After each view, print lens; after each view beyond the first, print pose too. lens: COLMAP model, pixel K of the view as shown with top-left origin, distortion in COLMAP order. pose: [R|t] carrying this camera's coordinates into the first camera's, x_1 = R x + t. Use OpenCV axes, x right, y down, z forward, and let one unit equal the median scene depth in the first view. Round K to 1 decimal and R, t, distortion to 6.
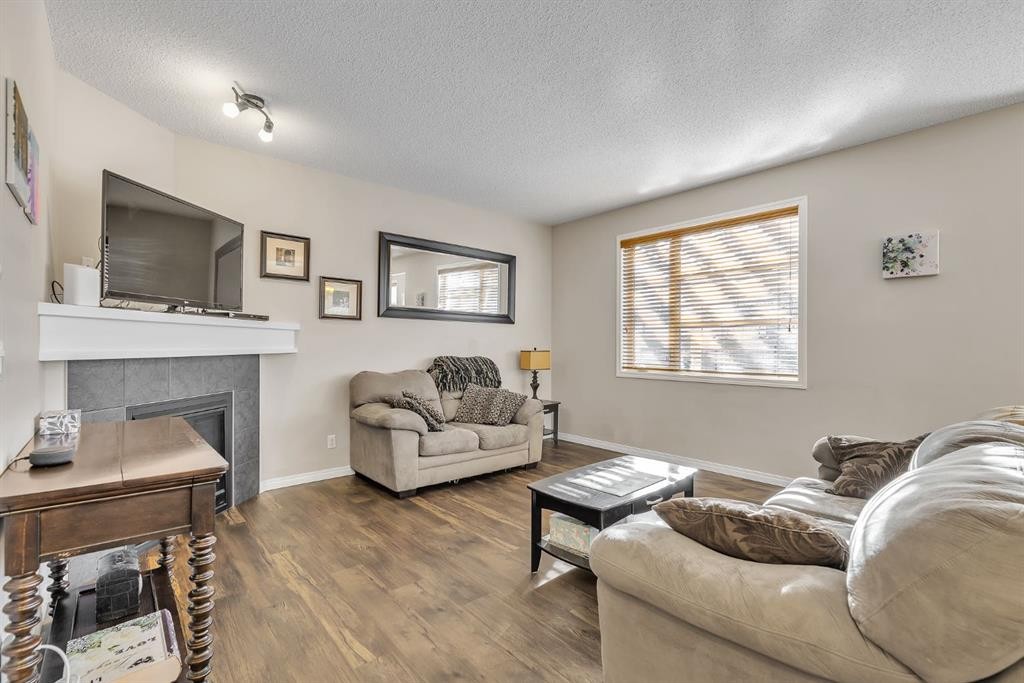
lens RADIAL K [[462.0, 0, 513.9], [0, 462.0, 346.6], [0, 0, 1]] dist [0.001551, 0.000314]
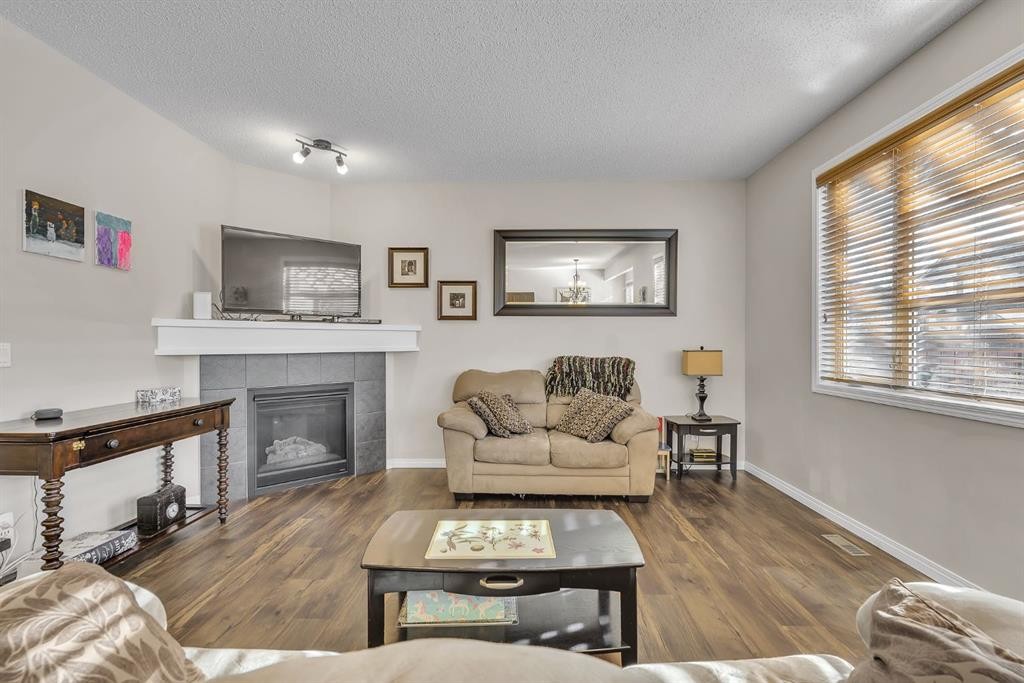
lens RADIAL K [[462.0, 0, 513.9], [0, 462.0, 346.6], [0, 0, 1]] dist [0.001551, 0.000314]
pose [[0.730047, 0.000241, -0.683397, 0.430282], [0.002337, 0.999993, 0.002849, -0.000048], [0.683393, -0.003677, 0.730041, 0.306211]]
